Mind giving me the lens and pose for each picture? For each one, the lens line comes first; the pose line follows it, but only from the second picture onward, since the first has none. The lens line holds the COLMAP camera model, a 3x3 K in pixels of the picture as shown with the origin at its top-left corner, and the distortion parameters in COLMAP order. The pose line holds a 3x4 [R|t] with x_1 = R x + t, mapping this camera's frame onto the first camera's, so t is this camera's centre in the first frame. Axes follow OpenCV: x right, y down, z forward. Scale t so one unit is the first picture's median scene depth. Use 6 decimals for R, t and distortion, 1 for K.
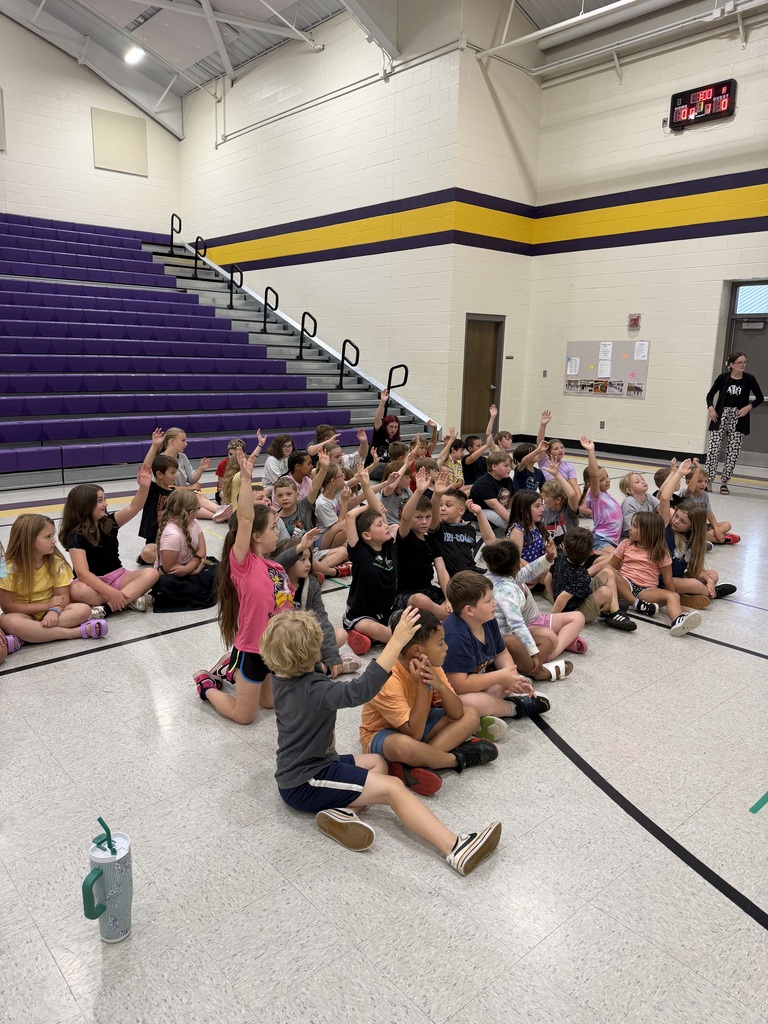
lens RADIAL K [[725.7, 0, 385.1], [0, 725.7, 509.9], [0, 0, 1]] dist [0.038668, -0.019184]
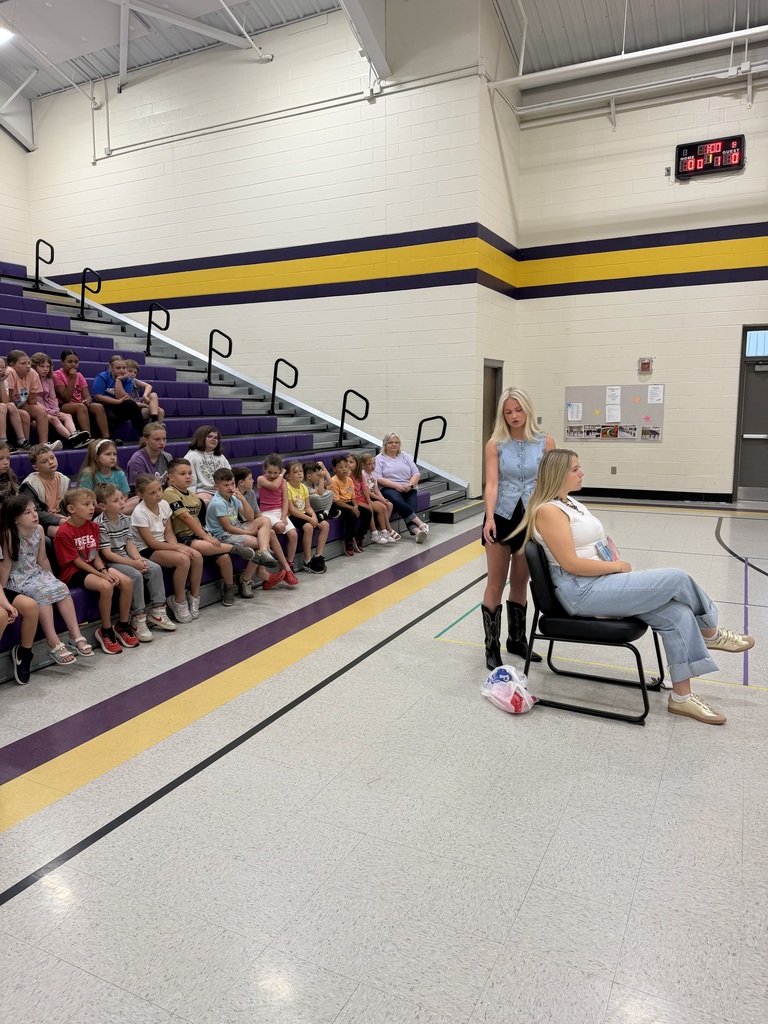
lens RADIAL K [[725.7, 0, 381.5], [0, 725.7, 511.6], [0, 0, 1]] dist [0.038668, -0.019184]
pose [[0.931585, -0.080044, 0.354601, -0.353260], [0.101996, 0.993828, -0.043623, -0.053134], [-0.348921, 0.076806, 0.933999, 0.210941]]
